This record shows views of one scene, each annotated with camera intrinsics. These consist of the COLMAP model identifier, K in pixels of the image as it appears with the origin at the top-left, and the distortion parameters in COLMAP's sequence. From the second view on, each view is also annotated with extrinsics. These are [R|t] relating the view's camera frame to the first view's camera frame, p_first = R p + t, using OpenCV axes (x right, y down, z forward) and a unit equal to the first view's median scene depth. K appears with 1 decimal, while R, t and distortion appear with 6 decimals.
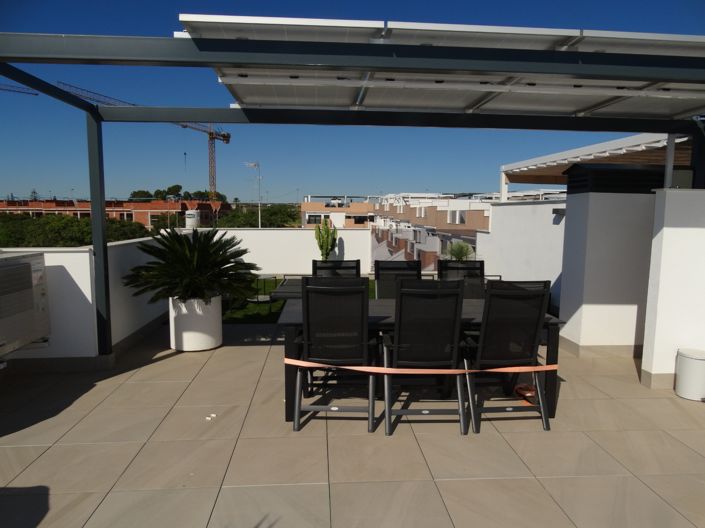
lens RADIAL K [[488.9, 0, 352.5], [0, 488.9, 264.0], [0, 0, 1]] dist [0.004290, 0.000493]
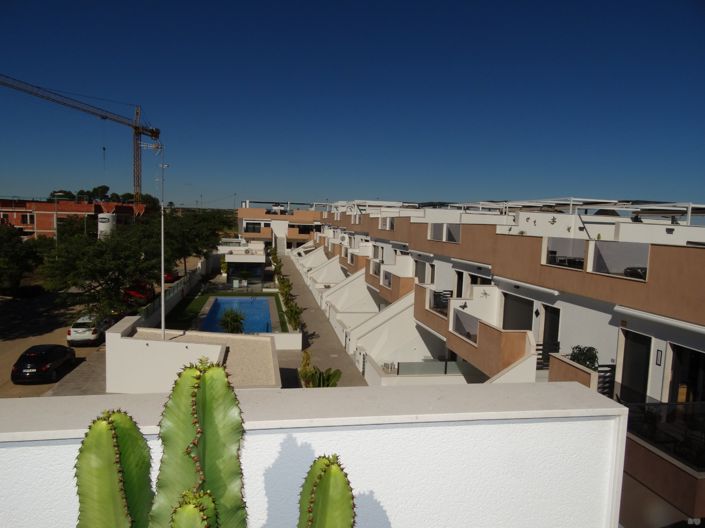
lens RADIAL K [[488.9, 0, 352.5], [0, 488.9, 264.0], [0, 0, 1]] dist [0.004290, 0.000493]
pose [[0.992617, 0.015158, 0.120338, -0.005067], [-0.013104, 0.999755, -0.017845, -0.012950], [-0.120579, 0.016136, 0.992573, 0.109793]]
